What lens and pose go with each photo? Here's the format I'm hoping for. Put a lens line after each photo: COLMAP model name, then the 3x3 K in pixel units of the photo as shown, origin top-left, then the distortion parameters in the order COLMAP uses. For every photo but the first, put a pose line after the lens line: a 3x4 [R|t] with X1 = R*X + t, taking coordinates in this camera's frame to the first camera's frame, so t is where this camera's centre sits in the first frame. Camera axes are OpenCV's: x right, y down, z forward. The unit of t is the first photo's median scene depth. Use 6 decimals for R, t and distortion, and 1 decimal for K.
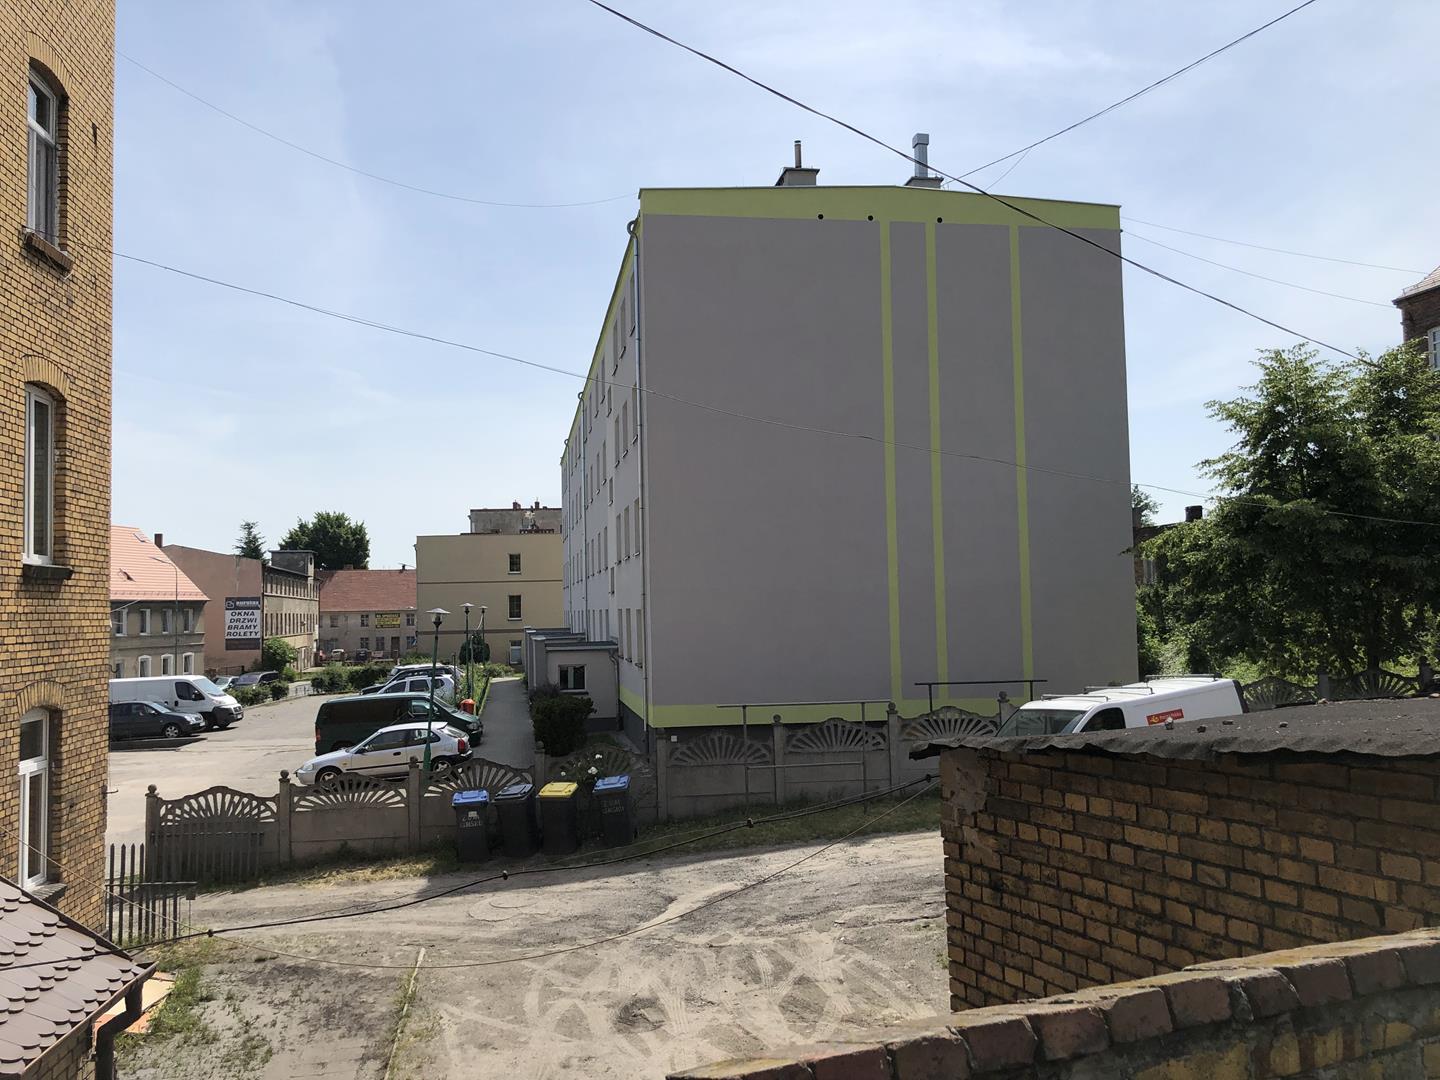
lens RADIAL K [[1173.9, 0, 720.0], [0, 1173.9, 540.0], [0, 0, 1]] dist [0.015187, -0.002871]
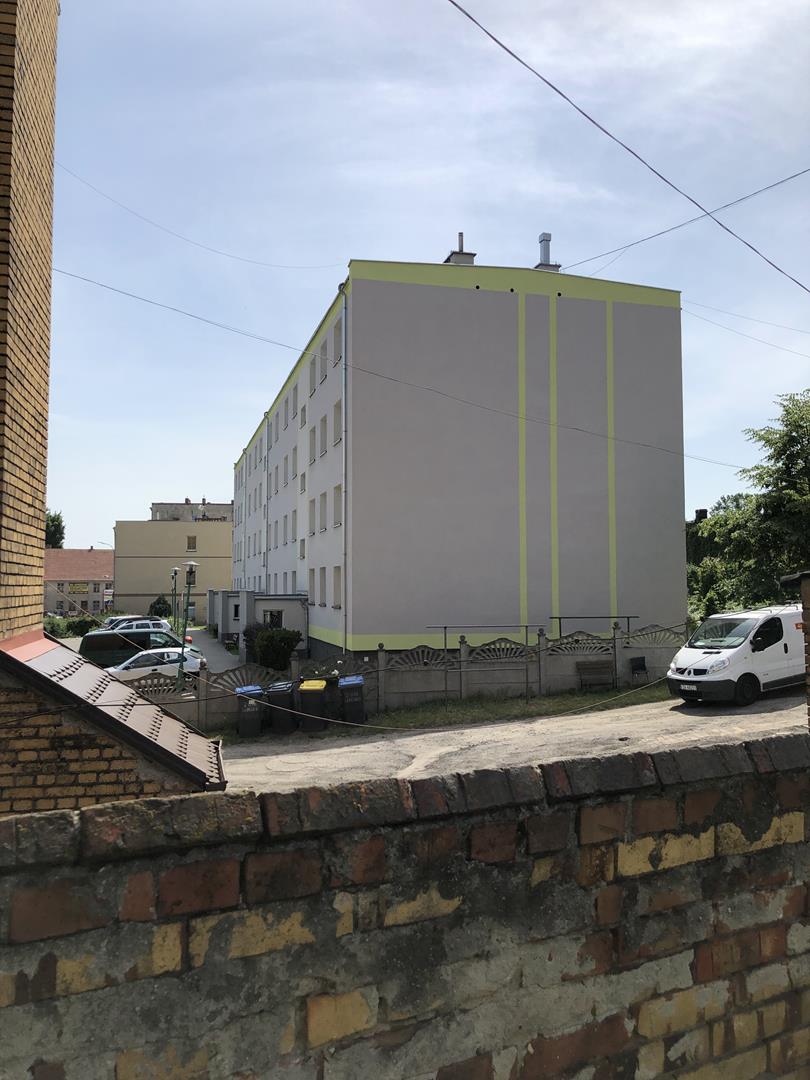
lens RADIAL K [[884.5, 0, 406.4], [0, 884.5, 528.3], [0, 0, 1]] dist [0.010079, -0.003654]
pose [[0.994094, 0.024609, 0.105700, -0.102336], [-0.023256, 0.999631, -0.014016, 0.028478], [-0.106006, 0.011476, 0.994299, -0.035730]]
